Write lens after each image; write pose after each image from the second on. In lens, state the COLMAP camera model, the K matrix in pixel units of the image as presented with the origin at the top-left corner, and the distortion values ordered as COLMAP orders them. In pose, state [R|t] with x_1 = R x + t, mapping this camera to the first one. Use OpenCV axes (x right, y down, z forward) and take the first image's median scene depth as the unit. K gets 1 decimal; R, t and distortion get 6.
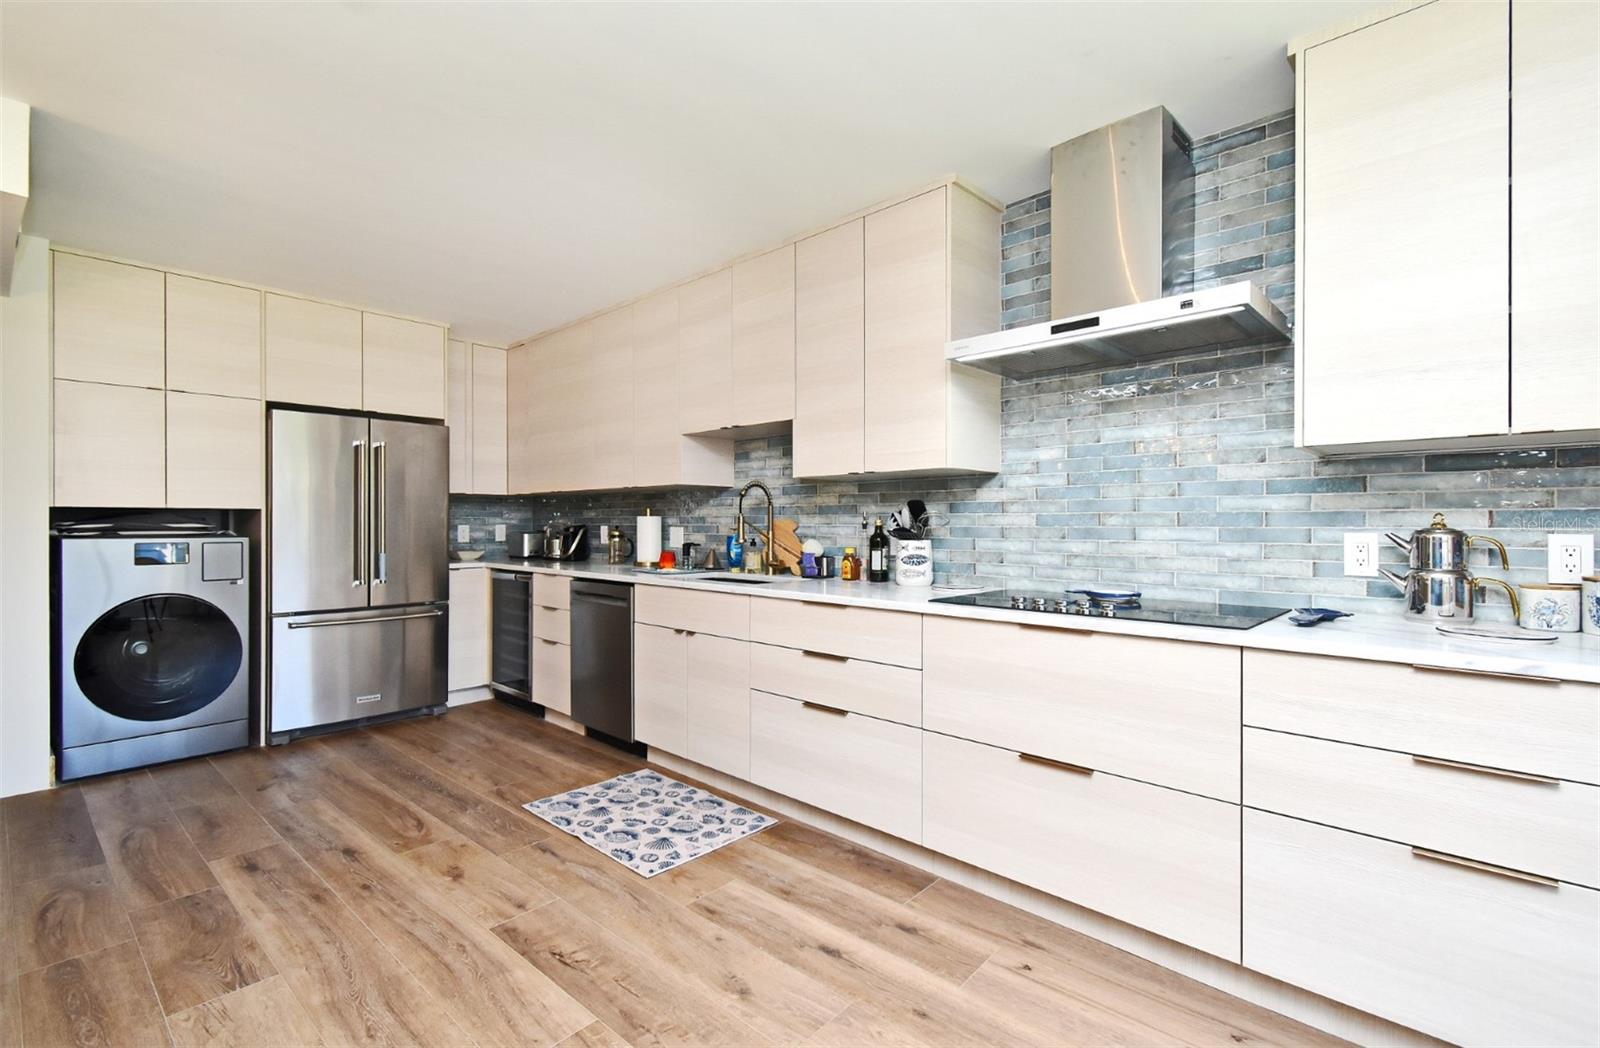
lens RADIAL K [[701.3, 0, 807.1], [0, 701.3, 532.1], [0, 0, 1]] dist [-0.000260, -0.000184]
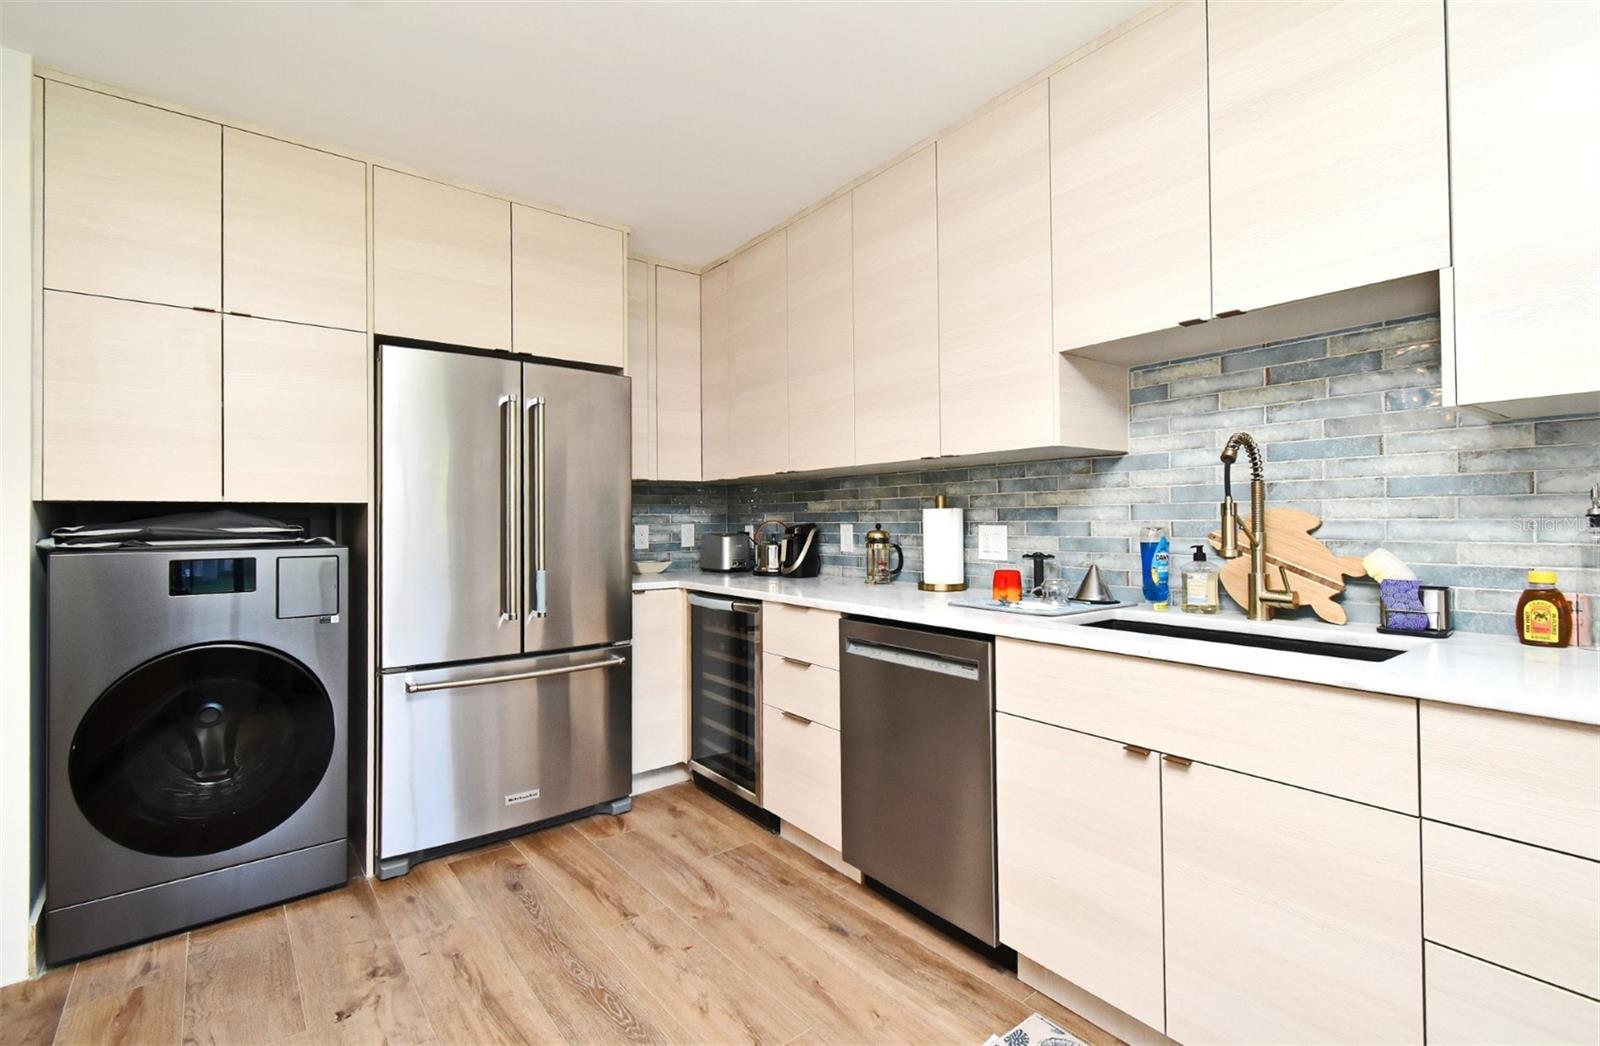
lens RADIAL K [[705.8, 0, 800.0], [0, 705.8, 523.0], [0, 0, 1]] dist [0.000495, 0.000148]
pose [[0.984004, -0.008990, -0.177920, -0.258863], [0.007272, 0.999920, -0.010307, -0.004707], [0.177999, 0.008848, 0.983991, 0.408646]]
